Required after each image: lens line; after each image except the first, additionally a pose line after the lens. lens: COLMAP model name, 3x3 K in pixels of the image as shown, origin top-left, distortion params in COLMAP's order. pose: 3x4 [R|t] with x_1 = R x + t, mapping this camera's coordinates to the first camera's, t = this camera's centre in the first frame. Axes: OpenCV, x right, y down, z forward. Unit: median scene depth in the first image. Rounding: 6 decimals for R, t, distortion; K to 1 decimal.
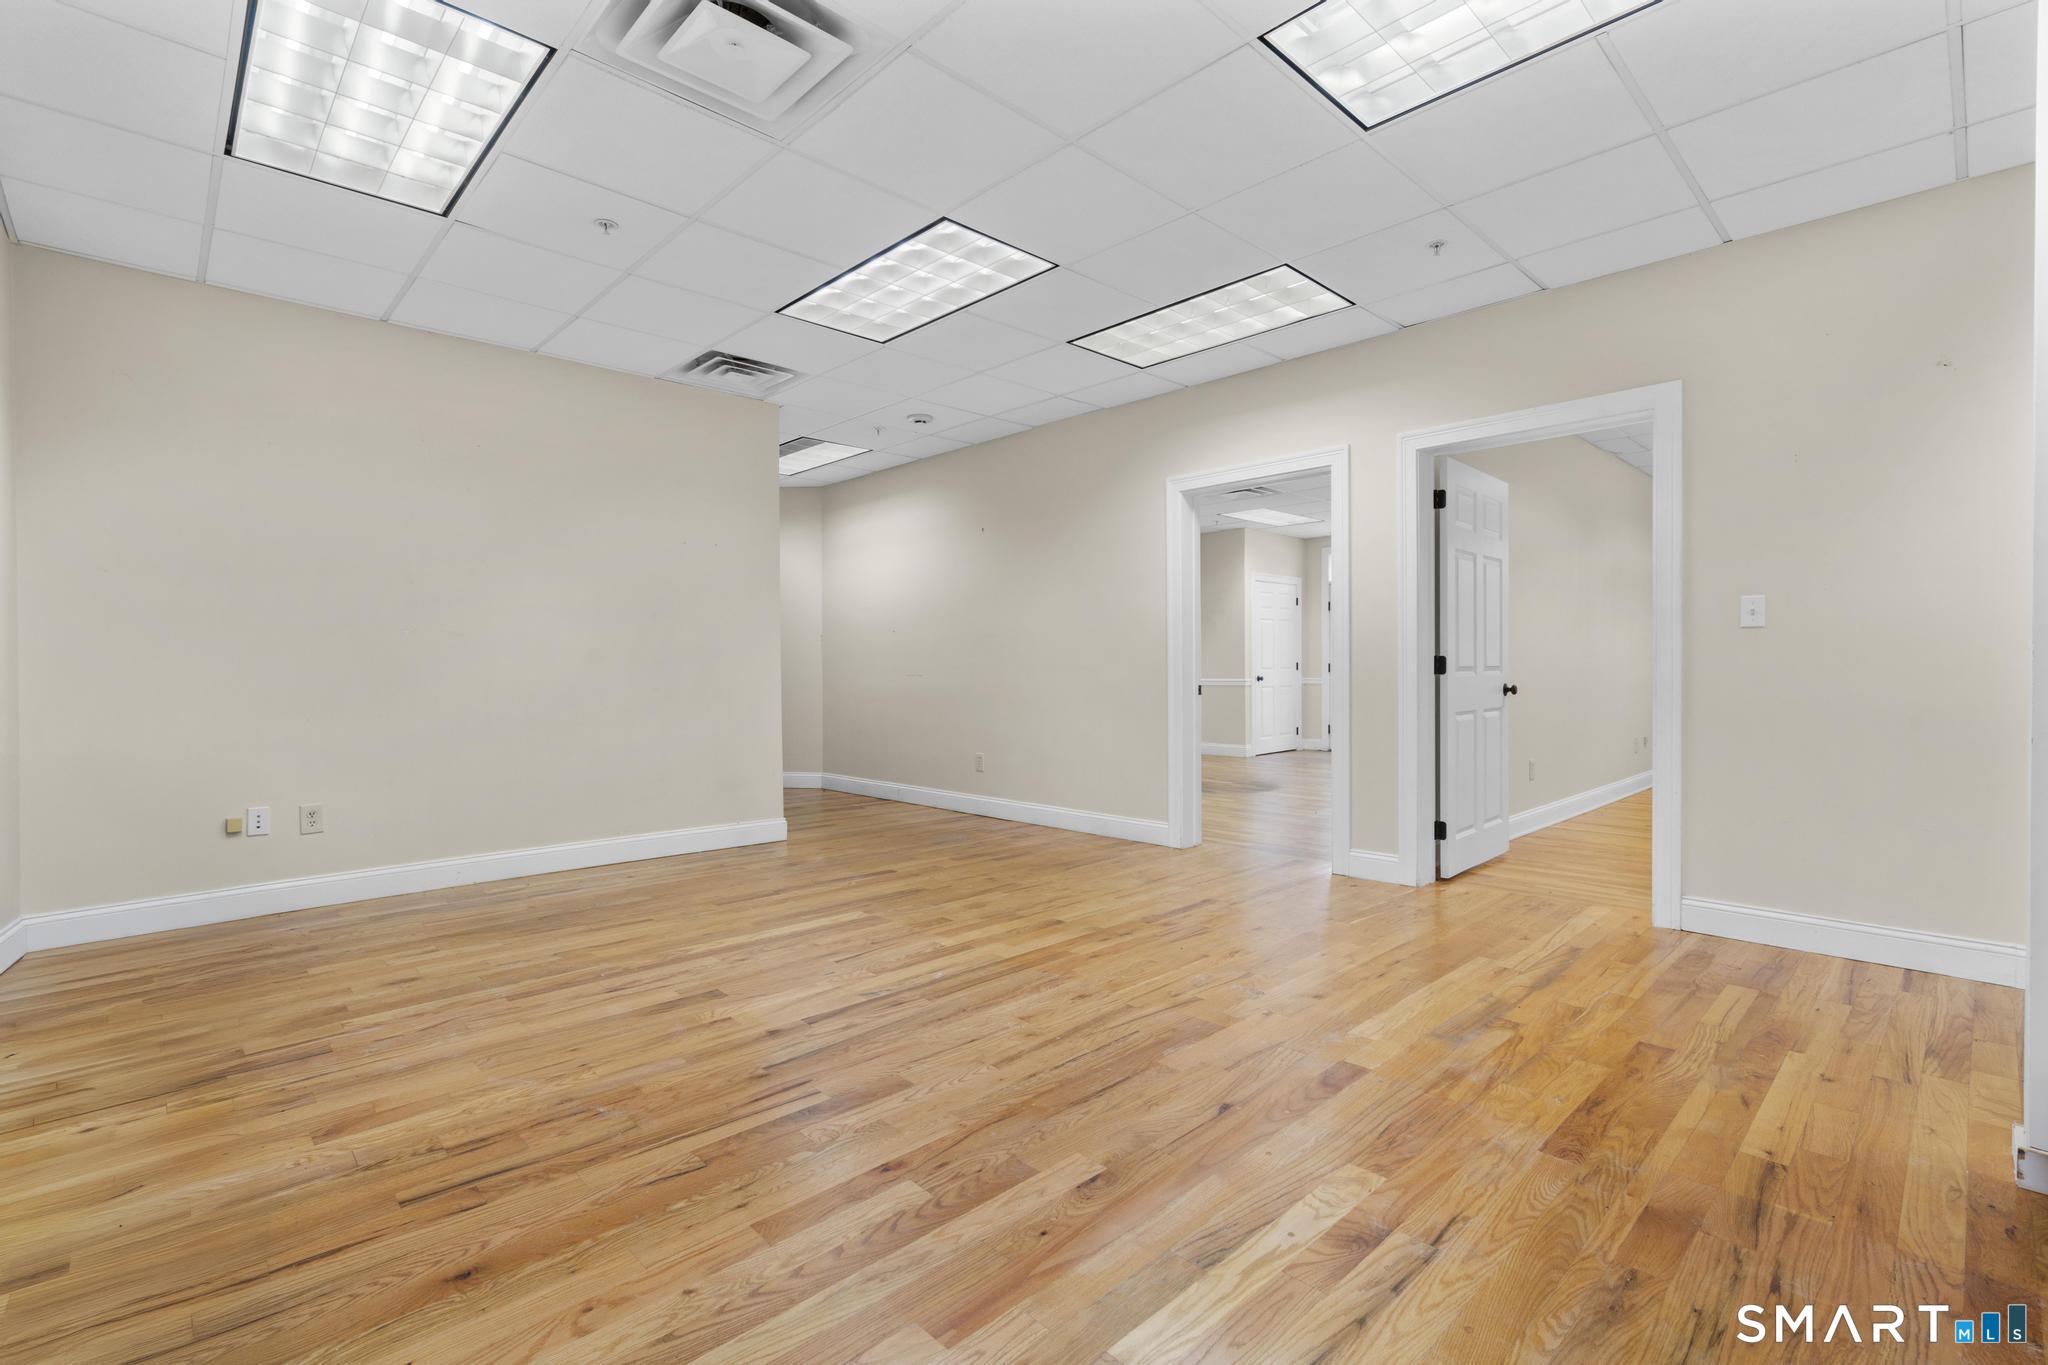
lens RADIAL K [[925.8, 0, 1026.6], [0, 925.8, 677.8], [0, 0, 1]] dist [-0.006533, 0.003194]
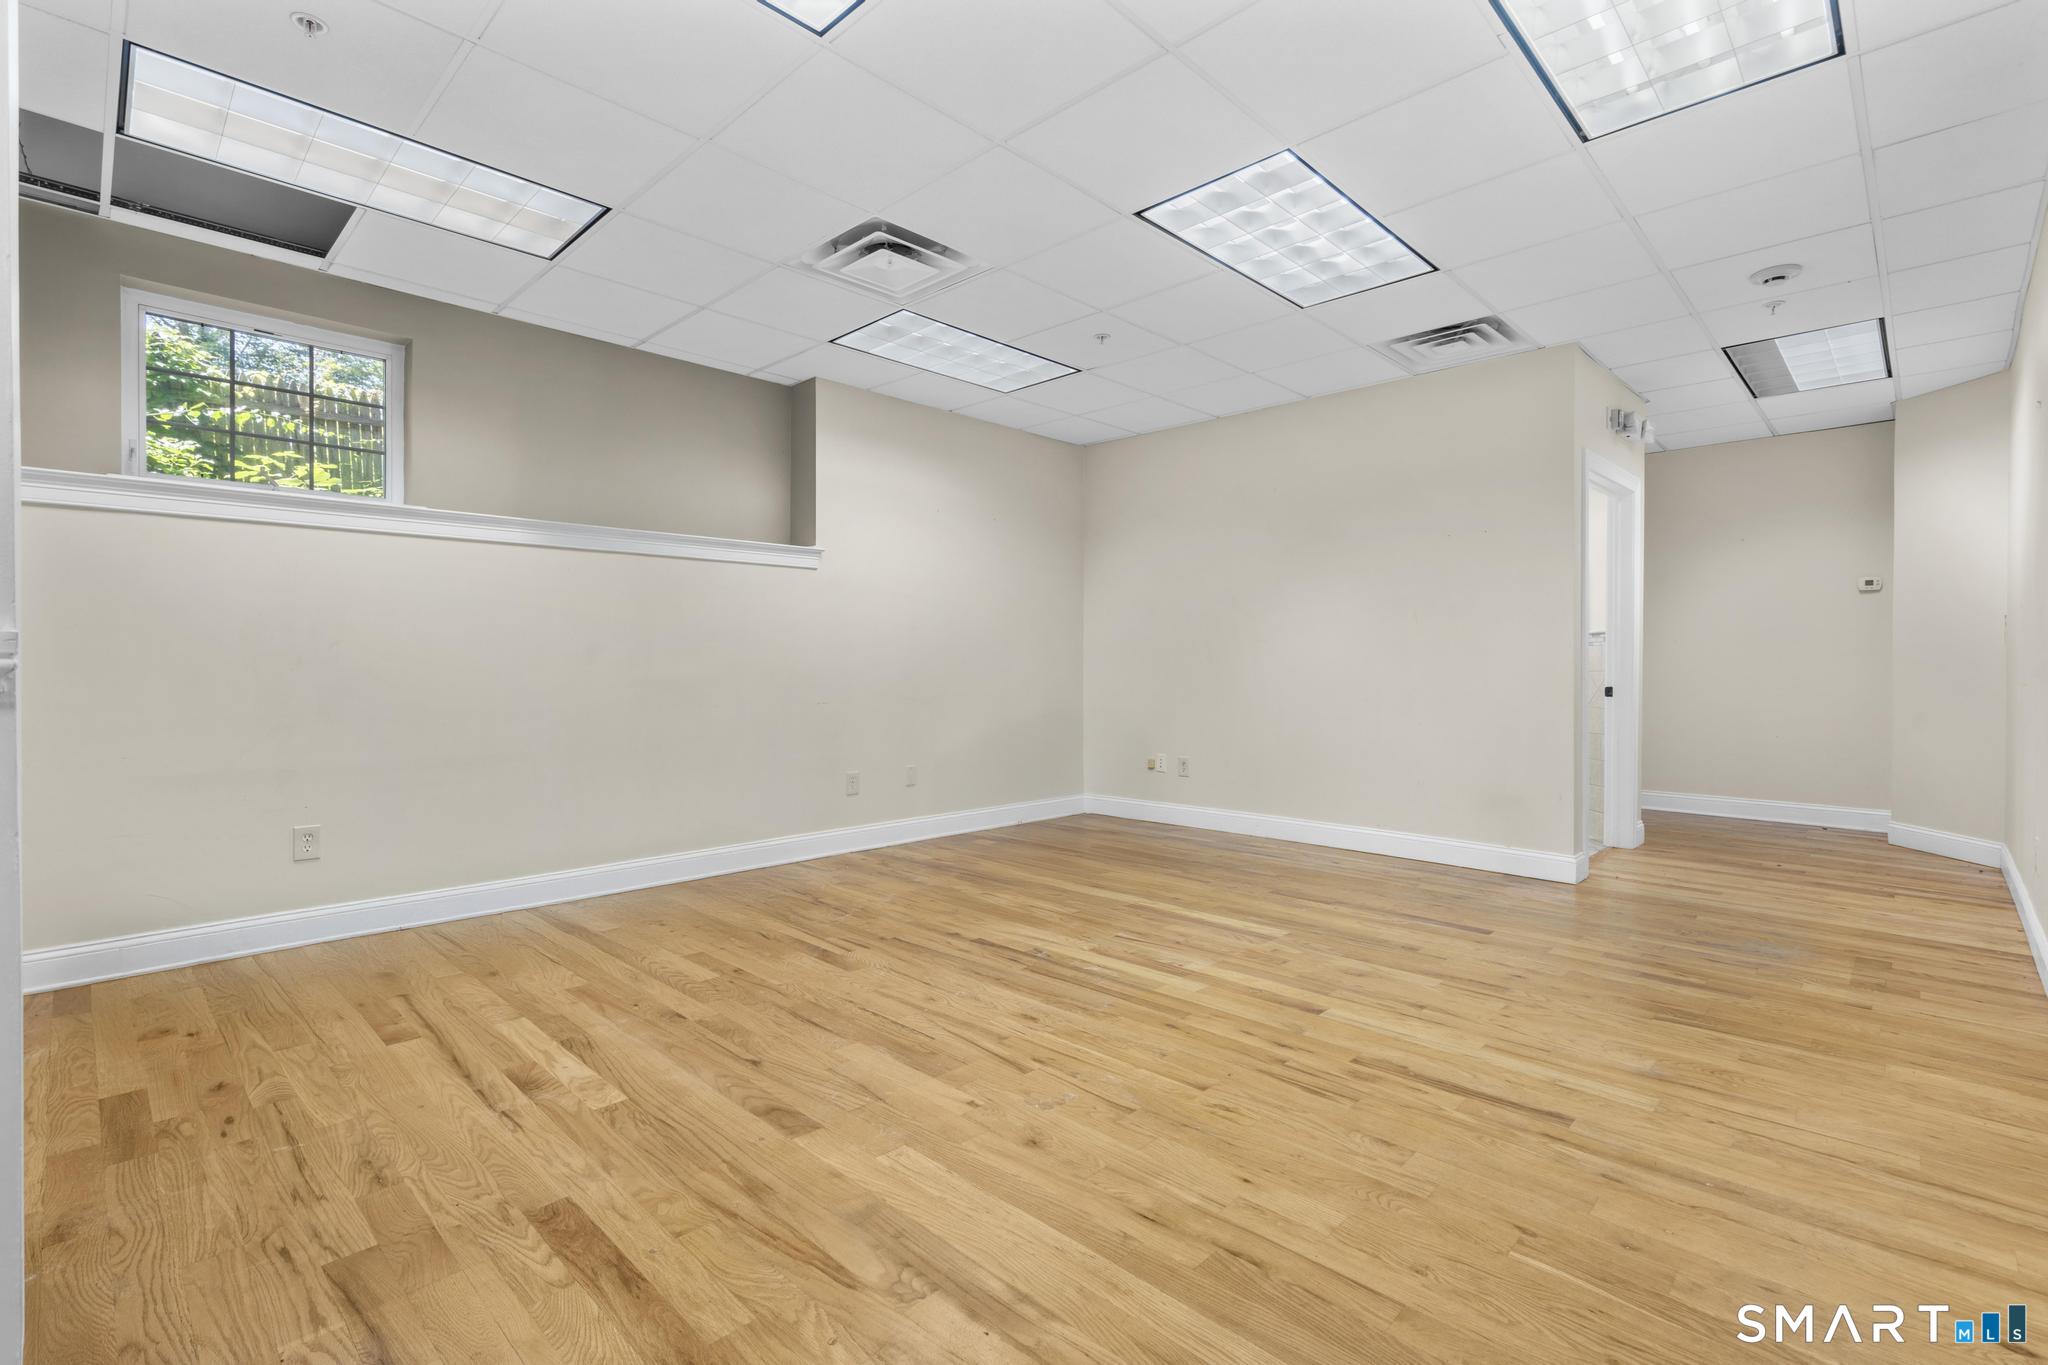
lens RADIAL K [[928.6, 0, 1024.5], [0, 928.6, 674.0], [0, 0, 1]] dist [-0.000583, 0.001527]
pose [[0.035588, 0.014911, -0.999255, 1.027445], [-0.012546, 0.999817, 0.014473, -0.023304], [0.999288, 0.012022, 0.035768, 0.973511]]
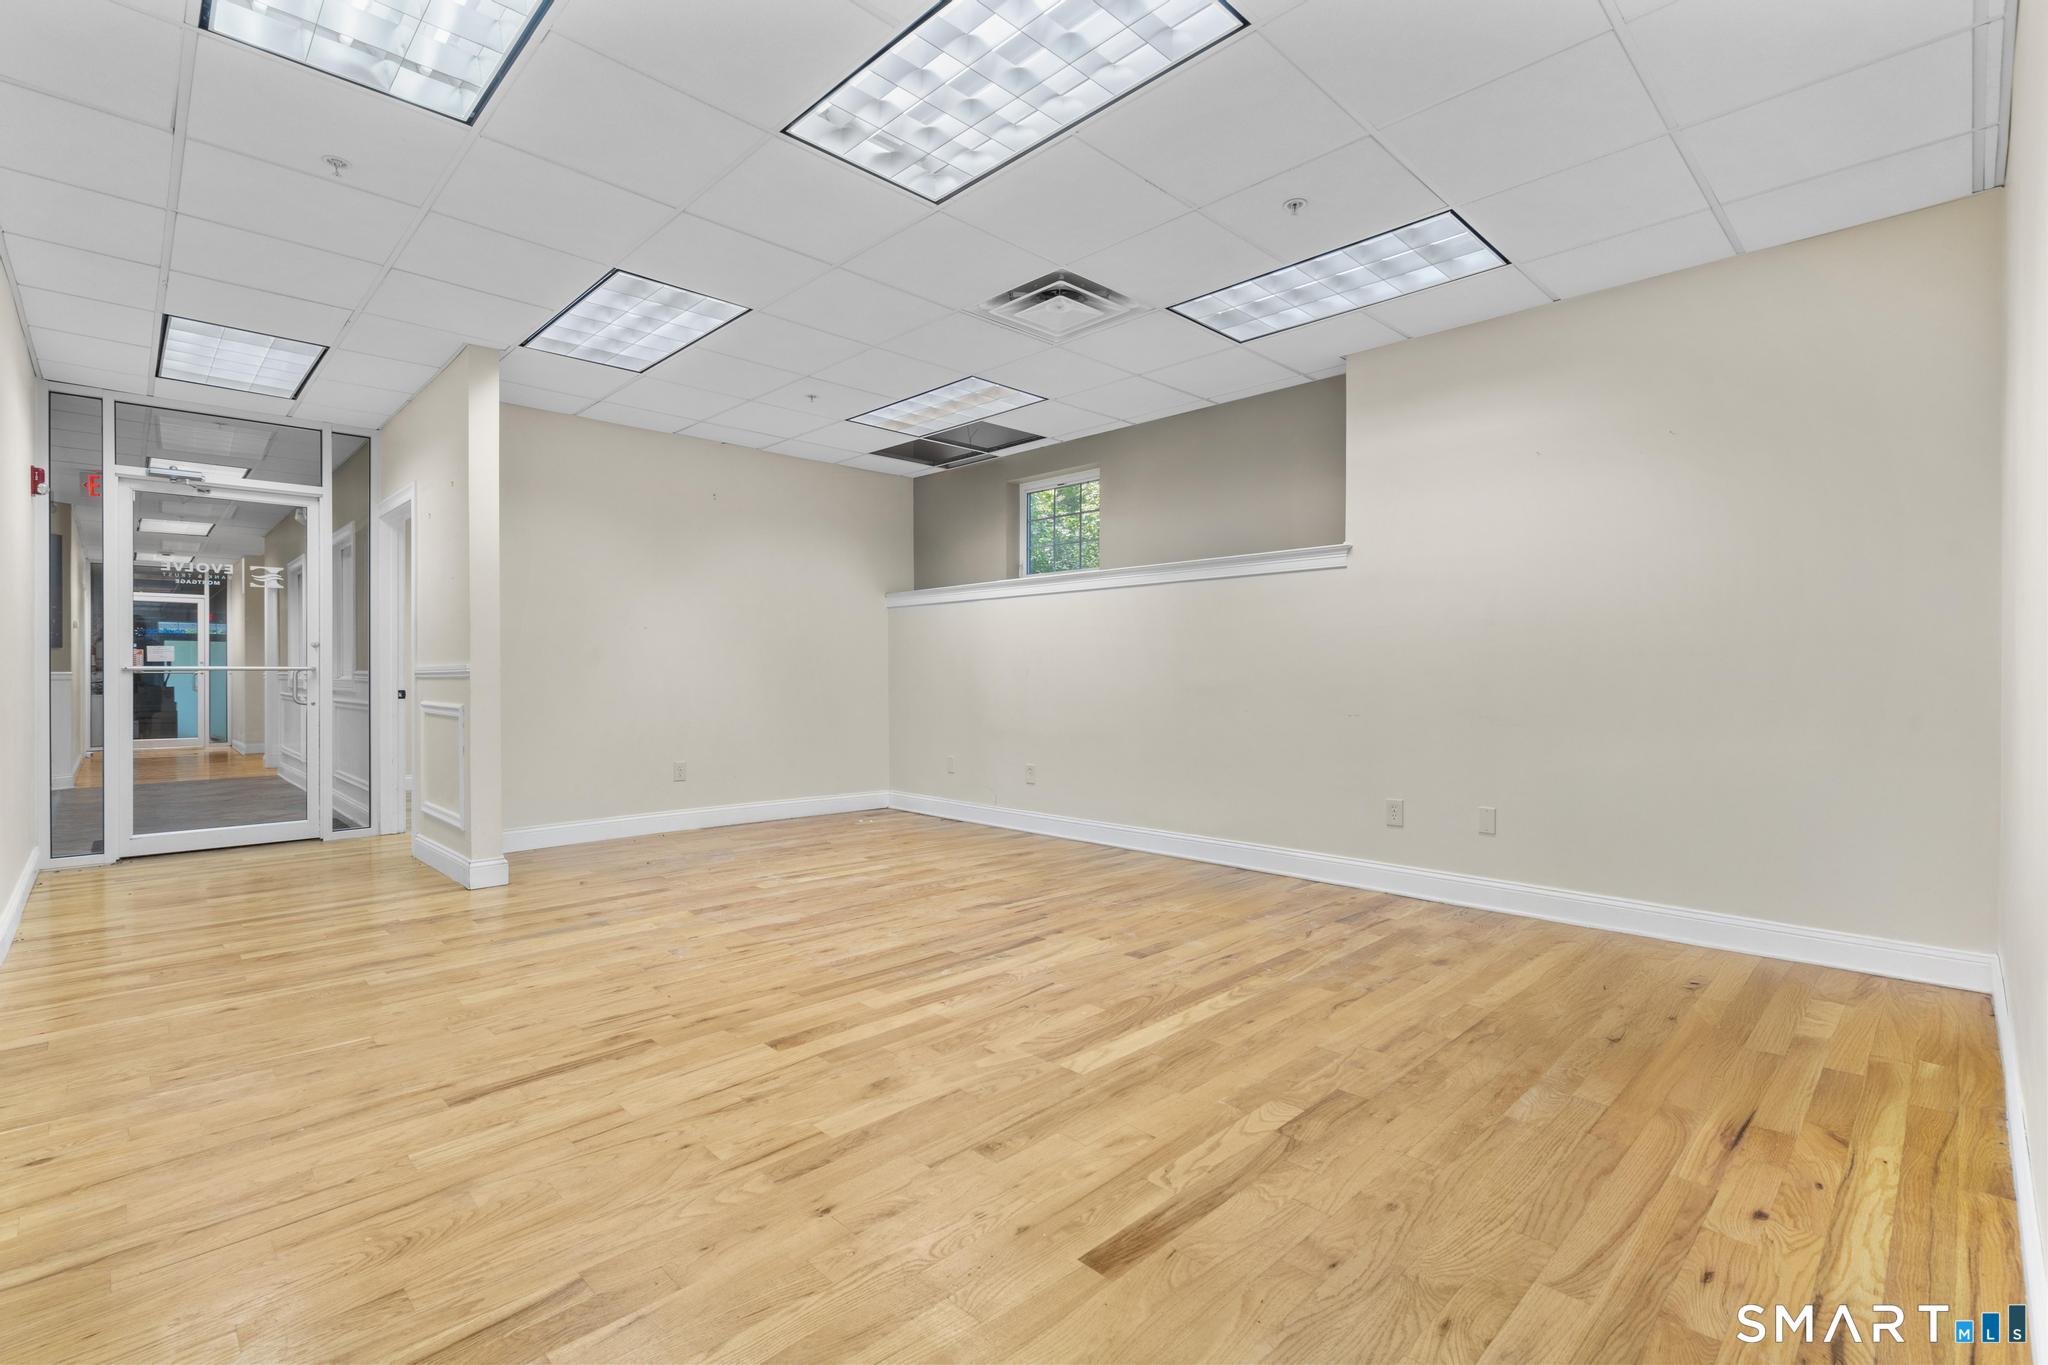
lens RADIAL K [[925.8, 0, 1026.6], [0, 925.8, 677.8], [0, 0, 1]] dist [-0.006533, 0.003194]
pose [[-0.999875, 0.004225, -0.015204, -0.189995], [0.004028, 0.999908, 0.012941, -0.022984], [0.015257, 0.012878, -0.999801, 2.239387]]
